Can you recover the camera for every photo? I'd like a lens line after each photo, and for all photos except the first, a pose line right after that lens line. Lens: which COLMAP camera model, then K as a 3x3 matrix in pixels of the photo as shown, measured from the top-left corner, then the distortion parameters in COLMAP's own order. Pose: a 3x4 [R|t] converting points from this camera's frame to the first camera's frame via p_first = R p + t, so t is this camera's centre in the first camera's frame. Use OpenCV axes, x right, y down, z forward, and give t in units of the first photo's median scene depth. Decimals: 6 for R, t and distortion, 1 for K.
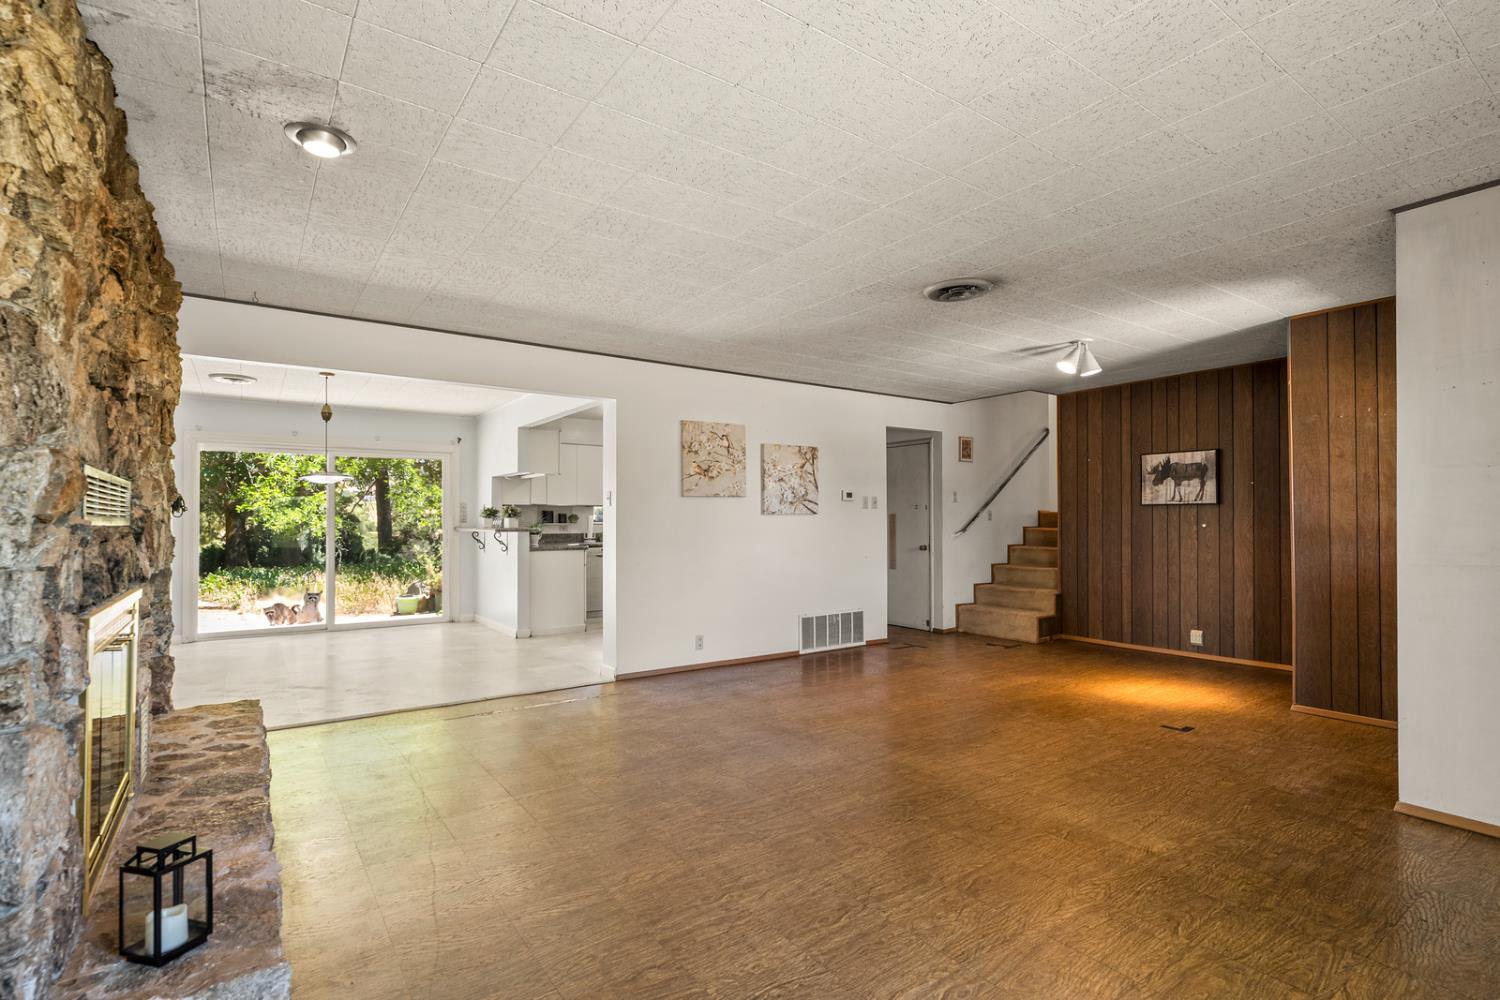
lens RADIAL K [[718.2, 0, 754.6], [0, 718.2, 475.5], [0, 0, 1]] dist [-0.002605, -0.000368]
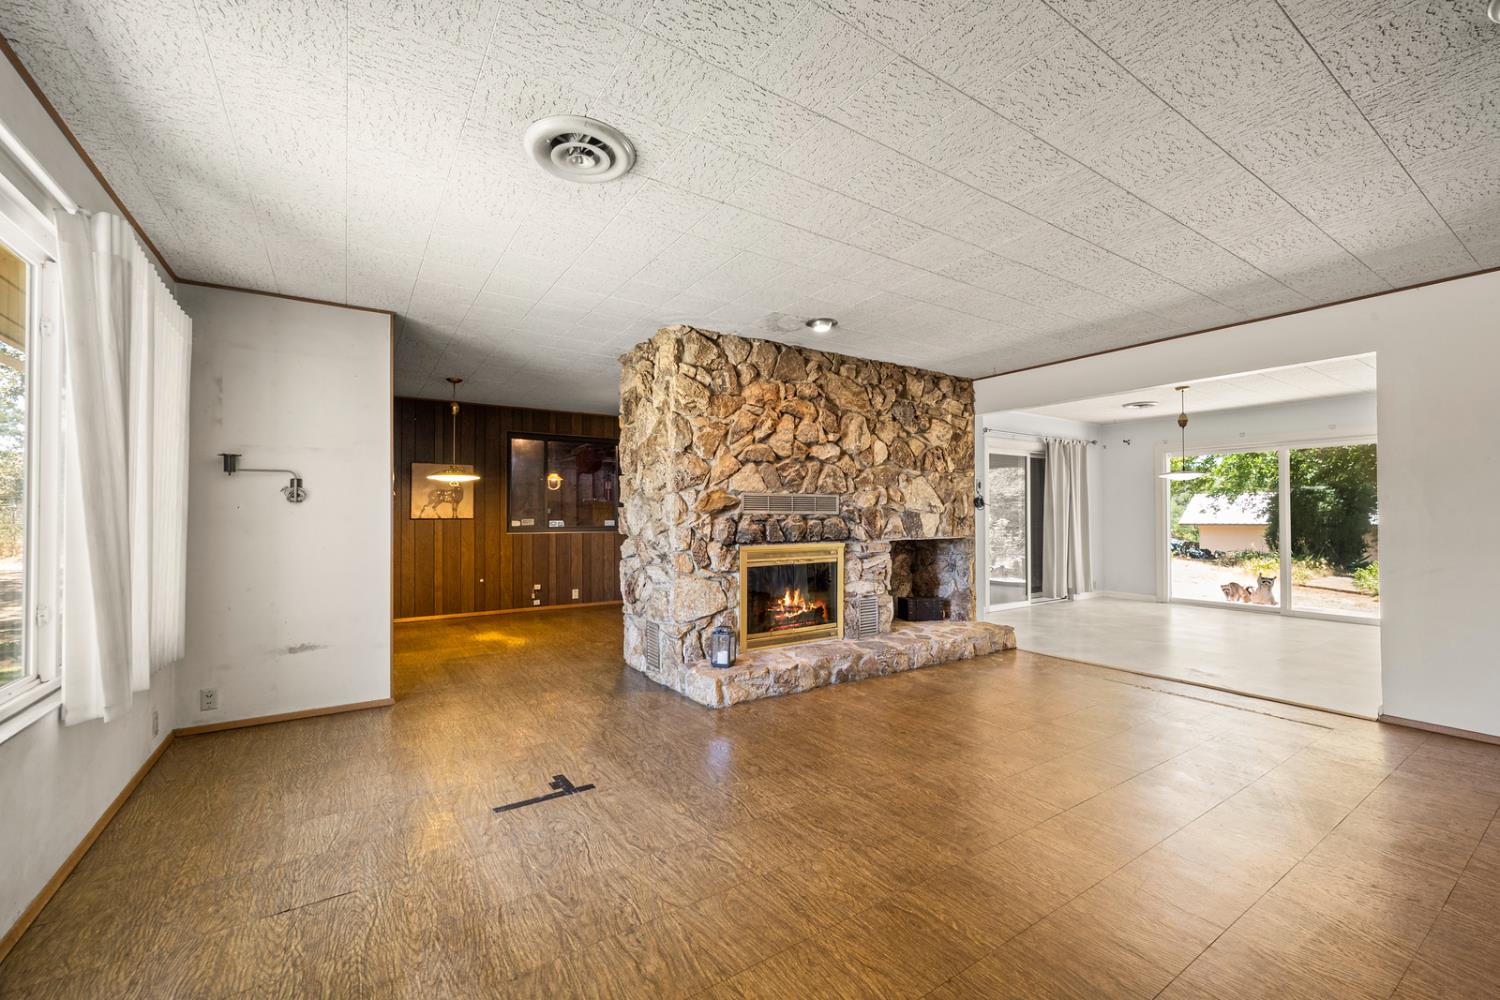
lens RADIAL K [[591.2, 0, 746.9], [0, 591.2, 507.2], [0, 0, 1]] dist [-0.001641, 0.000387]
pose [[-0.062537, -0.007515, -0.998014, 0.394109], [0.064927, 0.997823, -0.011582, 0.018170], [0.995928, -0.065523, -0.061913, 0.322486]]
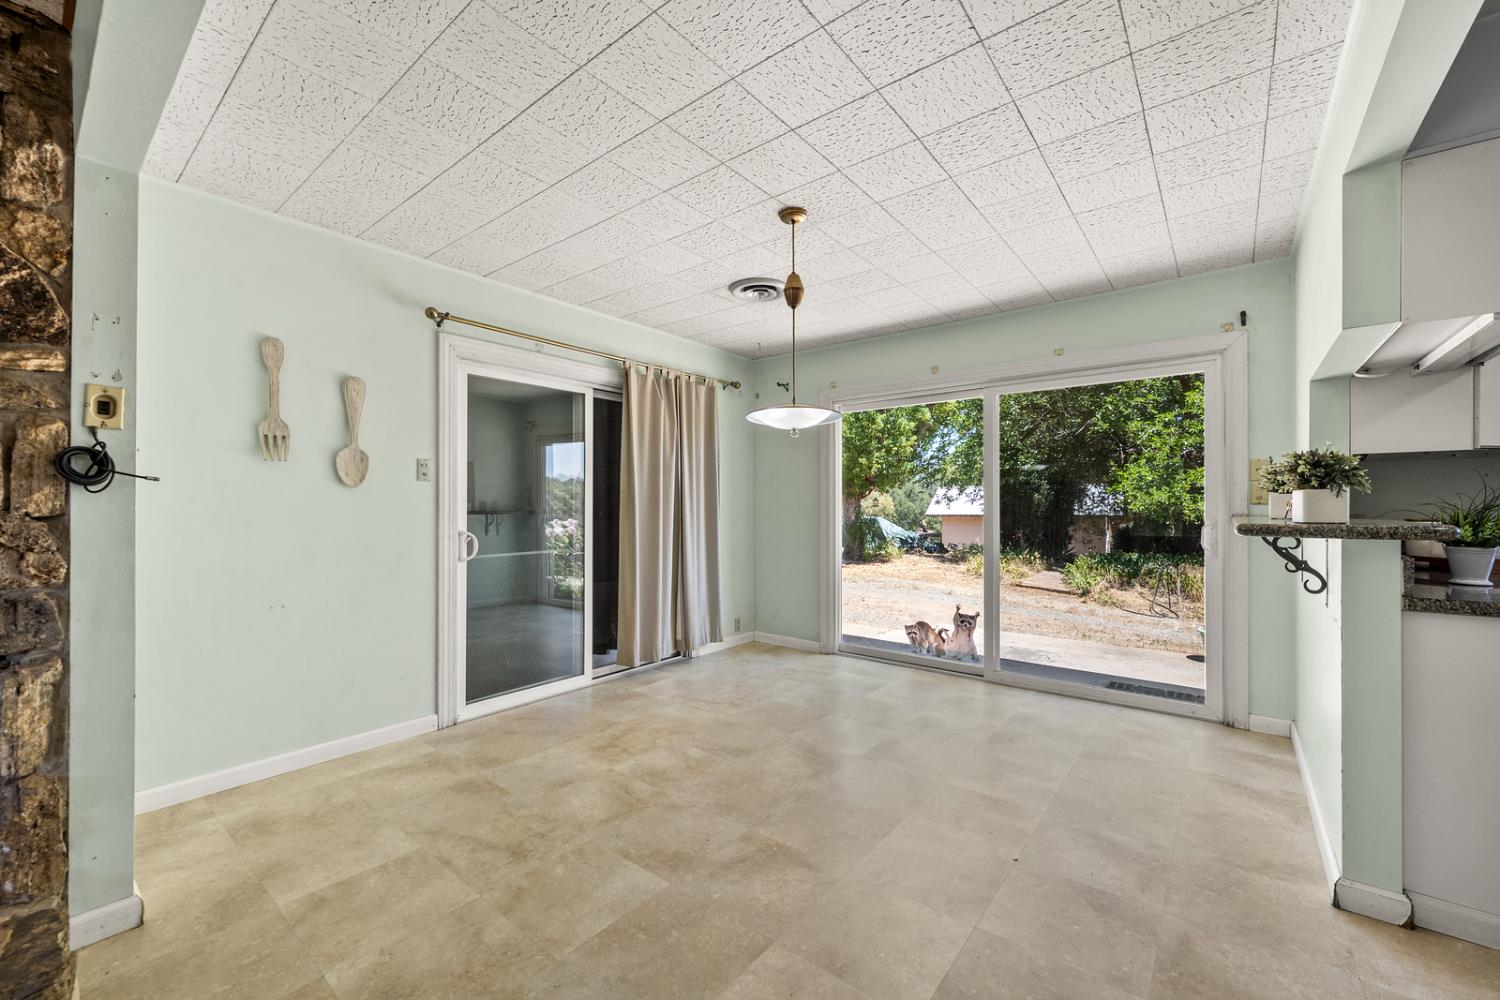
lens RADIAL K [[591.2, 0, 746.9], [0, 591.2, 507.2], [0, 0, 1]] dist [-0.001641, 0.000387]
pose [[0.254359, 0.005009, -0.967097, -0.183738], [0.063562, 0.997738, 0.021885, 0.052725], [0.965019, -0.067038, 0.253465, 0.806944]]
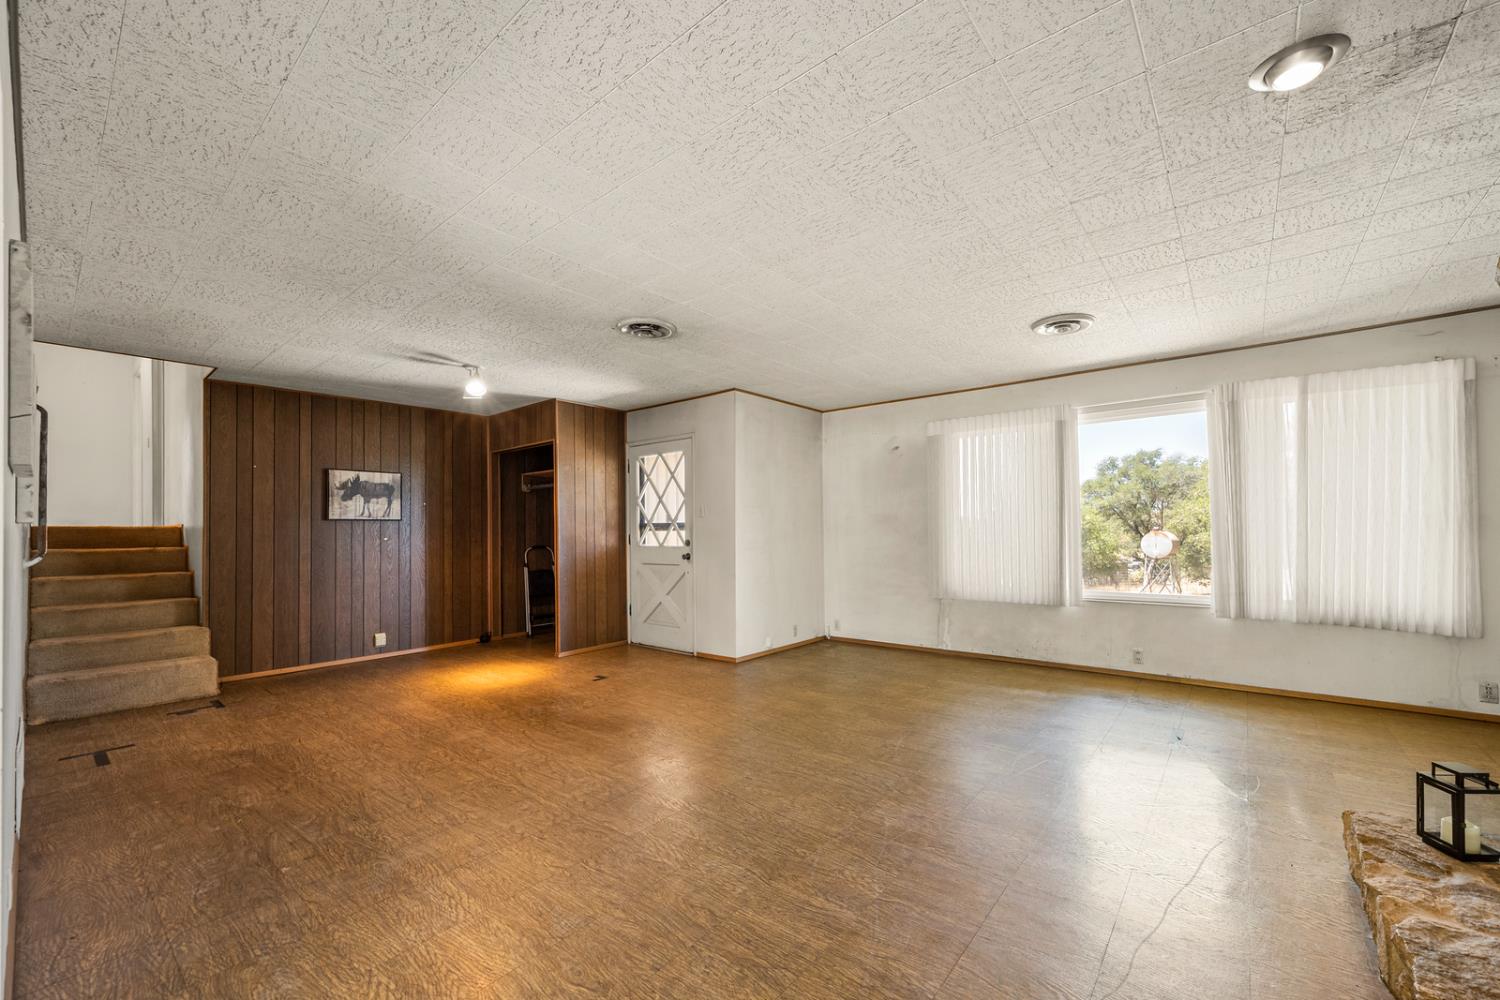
lens RADIAL K [[591.2, 0, 746.9], [0, 591.2, 507.2], [0, 0, 1]] dist [-0.001641, 0.000387]
pose [[-0.247020, 0.040071, 0.968181, -0.406082], [-0.048749, 0.997366, -0.053717, 0.040733], [-0.967783, -0.060467, -0.244416, 0.660652]]
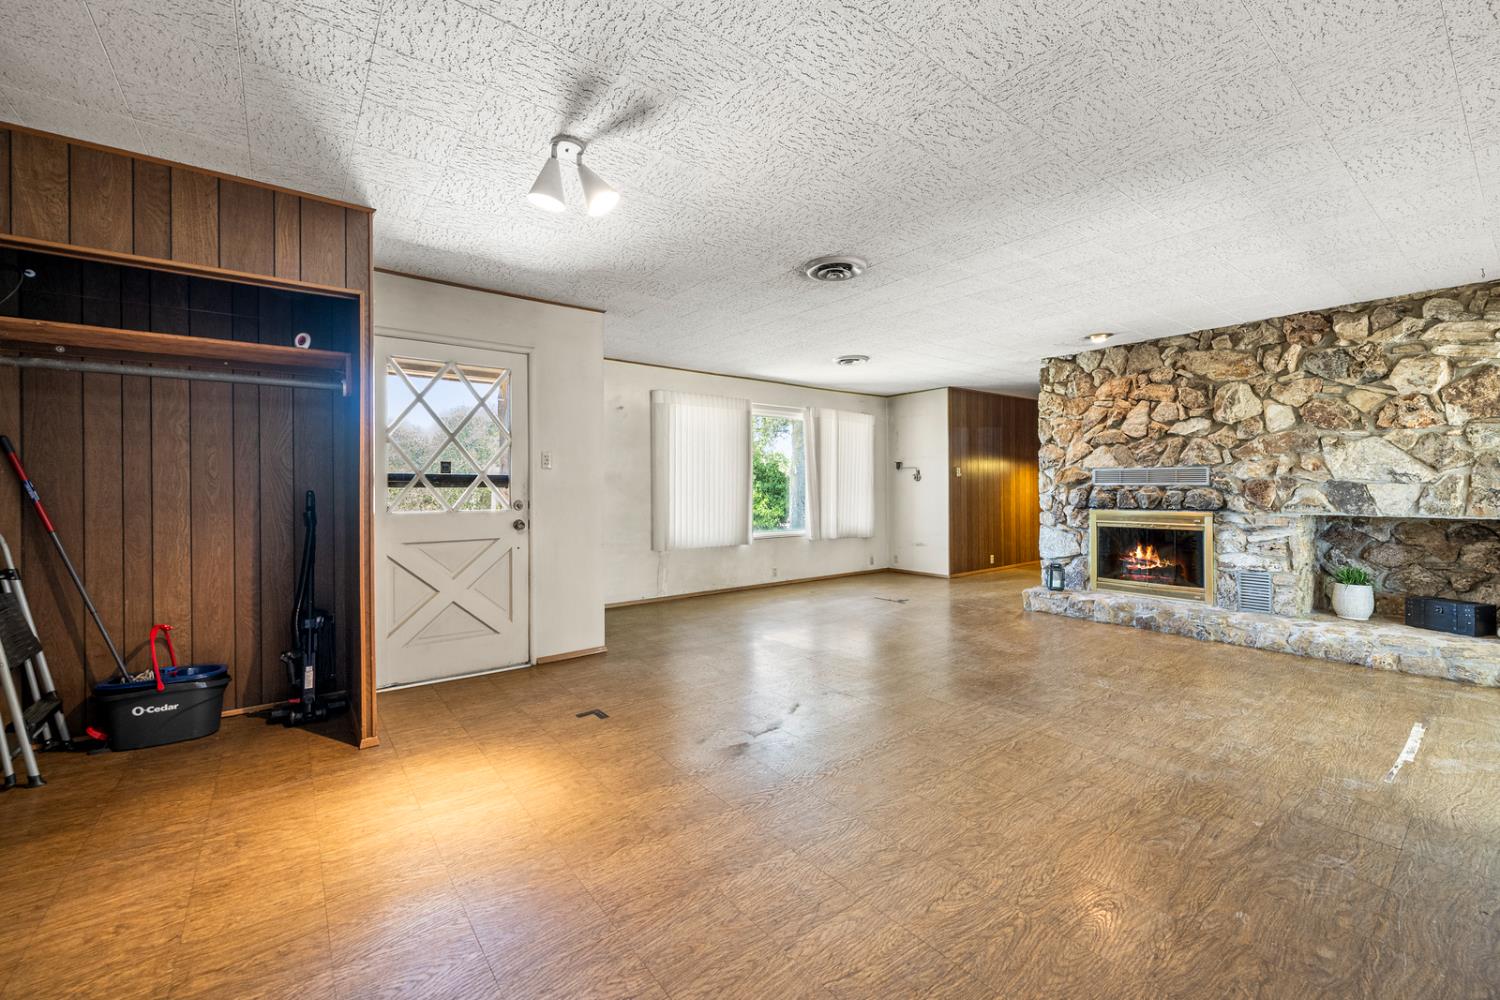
lens RADIAL K [[595.1, 0, 739.1], [0, 595.1, 491.0], [0, 0, 1]] dist [-0.002916, -0.000049]
pose [[-0.999957, 0.006909, -0.006210, 0.263074], [0.007254, 0.998331, -0.057288, 0.072250], [0.005804, -0.057330, -0.998338, 1.144978]]
